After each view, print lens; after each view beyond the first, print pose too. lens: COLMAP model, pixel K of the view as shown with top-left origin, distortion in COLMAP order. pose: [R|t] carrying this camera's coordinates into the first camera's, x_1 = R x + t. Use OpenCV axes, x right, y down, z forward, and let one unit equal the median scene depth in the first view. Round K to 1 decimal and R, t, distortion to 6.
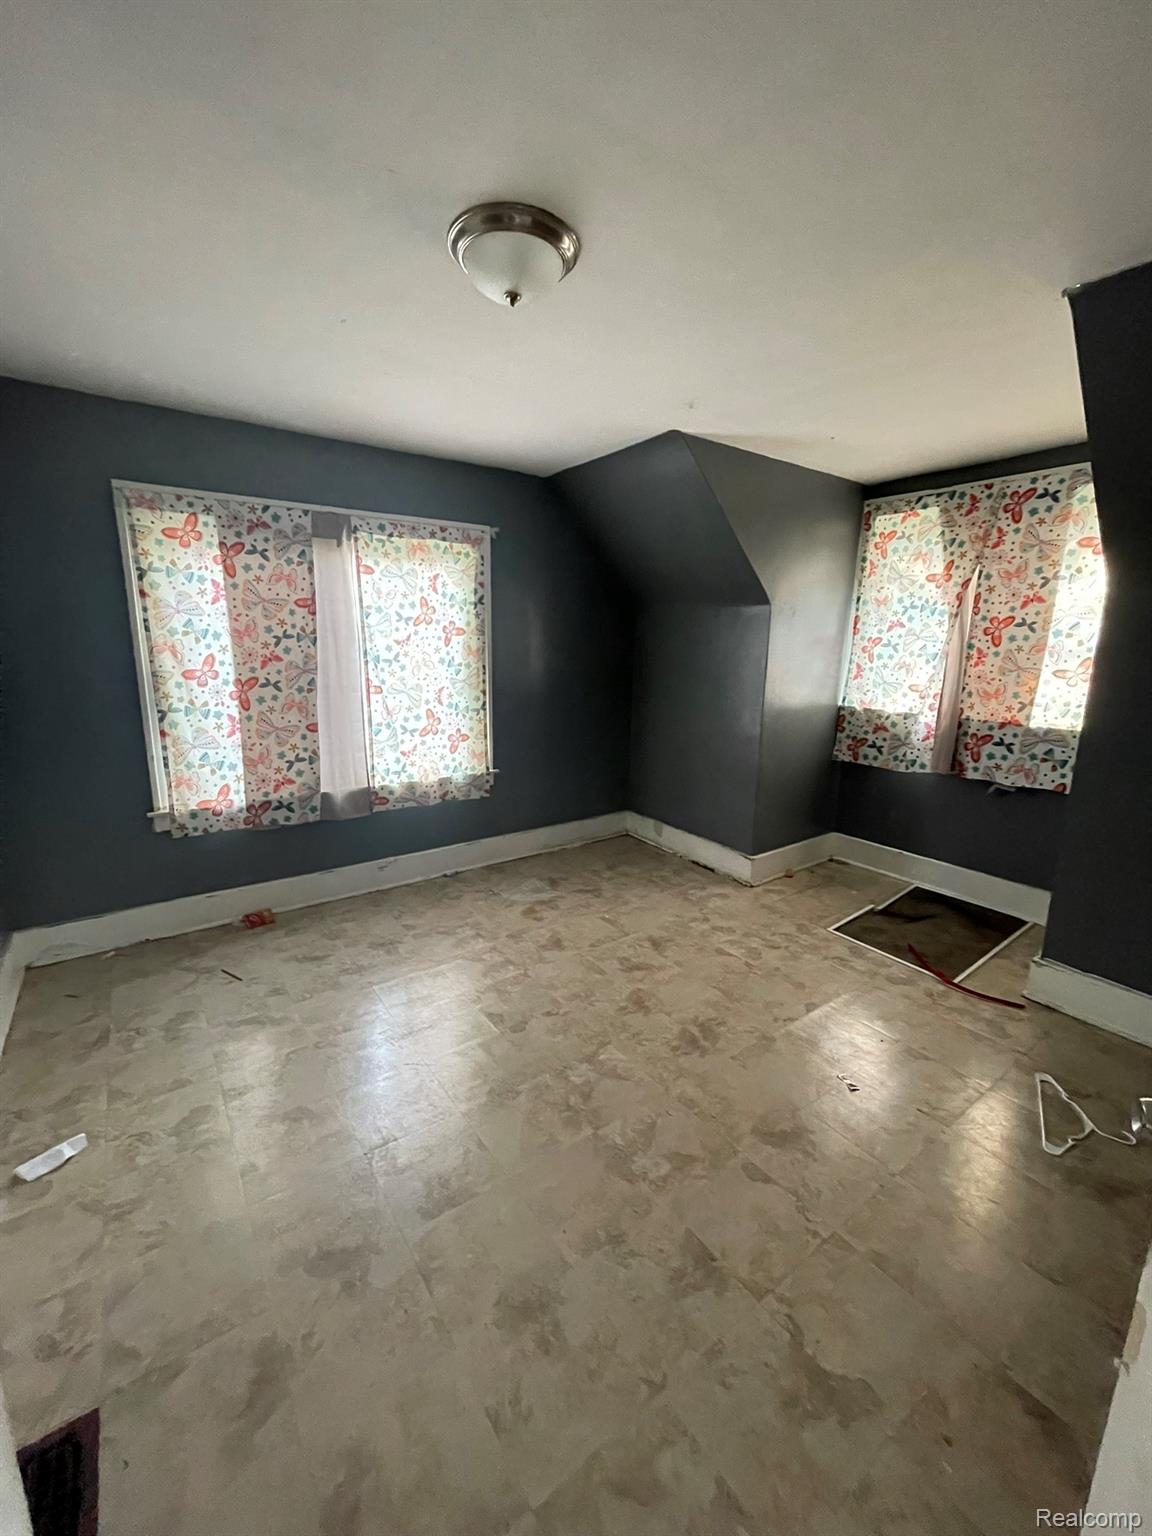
lens RADIAL K [[617.4, 0, 569.7], [0, 617.4, 766.9], [0, 0, 1]] dist [-0.000782, 0.001130]
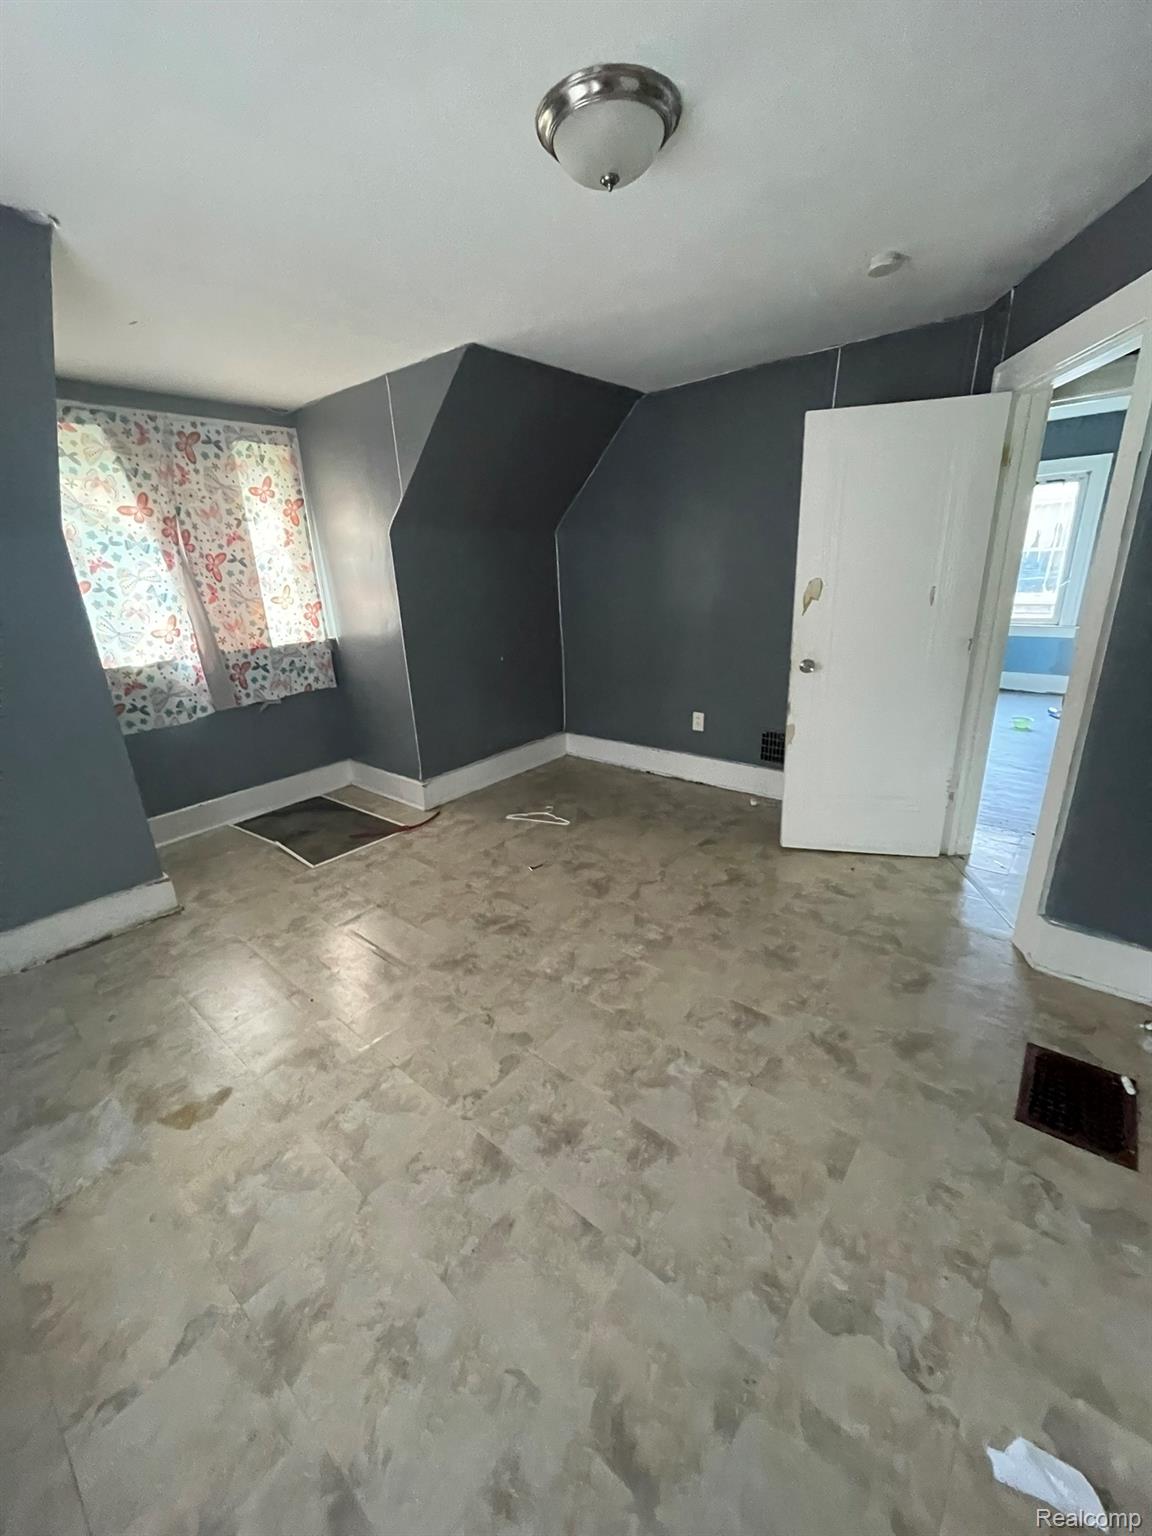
lens RADIAL K [[617.4, 0, 569.1], [0, 617.4, 765.8], [0, 0, 1]] dist [-0.000782, 0.001130]
pose [[-0.245695, -0.315631, 0.916521, -0.556064], [0.243109, 0.895221, 0.373467, -0.161797], [-0.938366, 0.314574, -0.143219, 0.682577]]
